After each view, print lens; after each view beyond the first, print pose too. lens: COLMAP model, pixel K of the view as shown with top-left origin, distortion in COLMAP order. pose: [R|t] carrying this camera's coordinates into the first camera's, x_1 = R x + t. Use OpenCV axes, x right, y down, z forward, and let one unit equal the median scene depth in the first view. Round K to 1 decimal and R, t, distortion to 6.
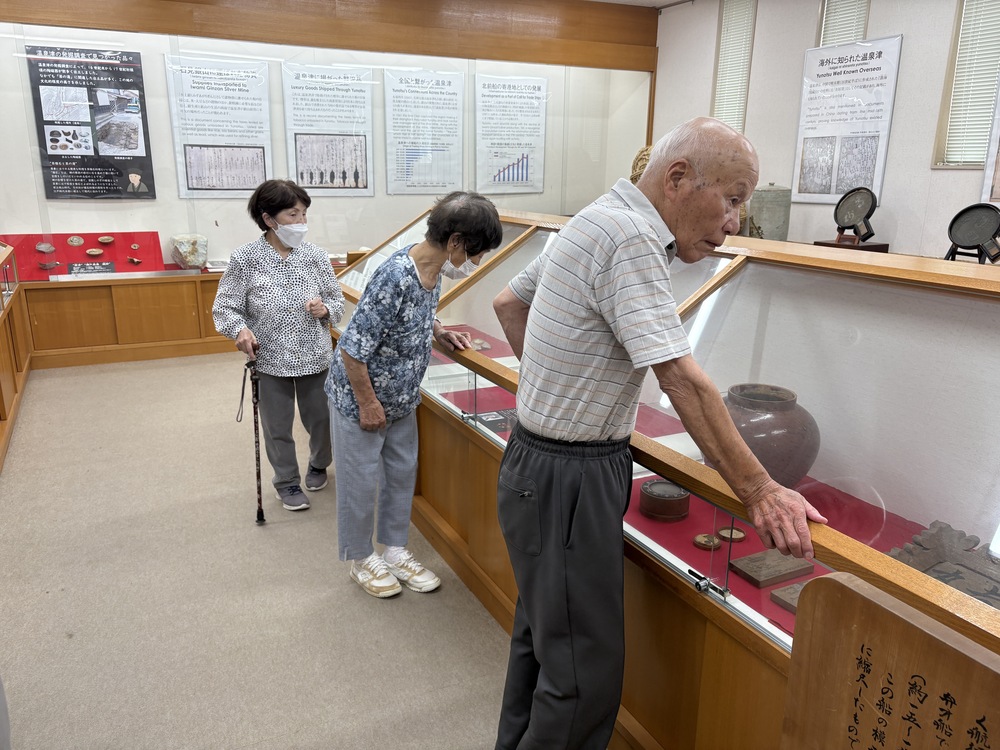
lens RADIAL K [[758.2, 0, 490.9], [0, 758.2, 375.5], [0, 0, 1]] dist [0.006691, -0.003061]
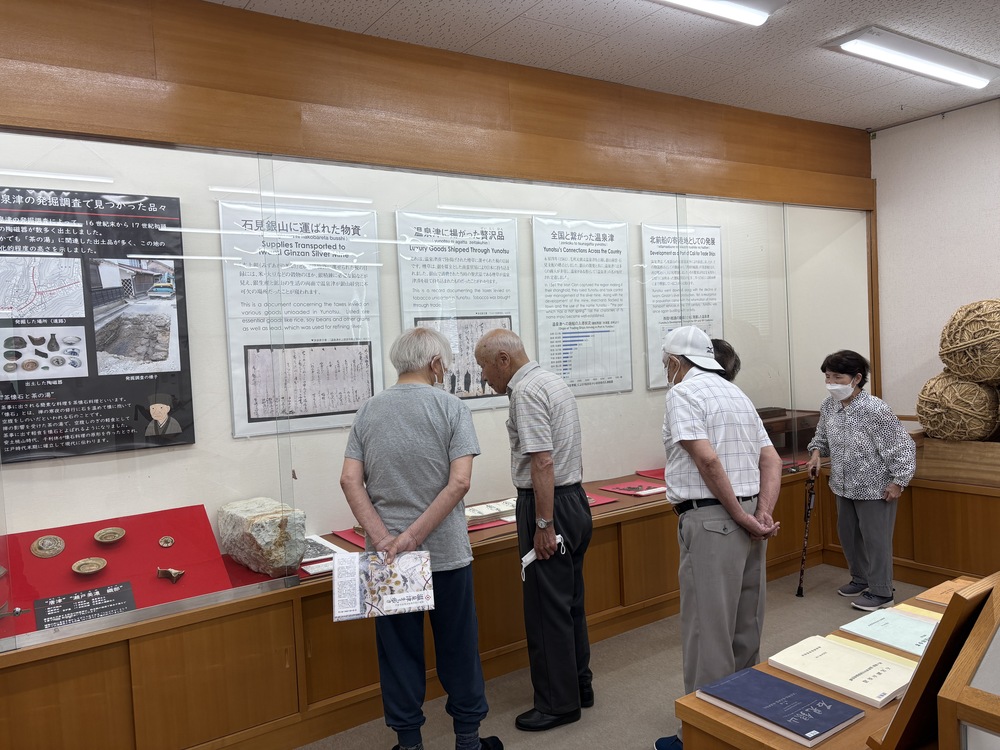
lens RADIAL K [[758.2, 0, 508.3], [0, 758.2, 378.0], [0, 0, 1]] dist [0.006691, -0.003061]
pose [[0.989168, -0.069504, 0.129288, -0.289154], [0.097073, 0.970429, -0.221007, -0.137181], [-0.110104, 0.231163, 0.966665, 0.435095]]
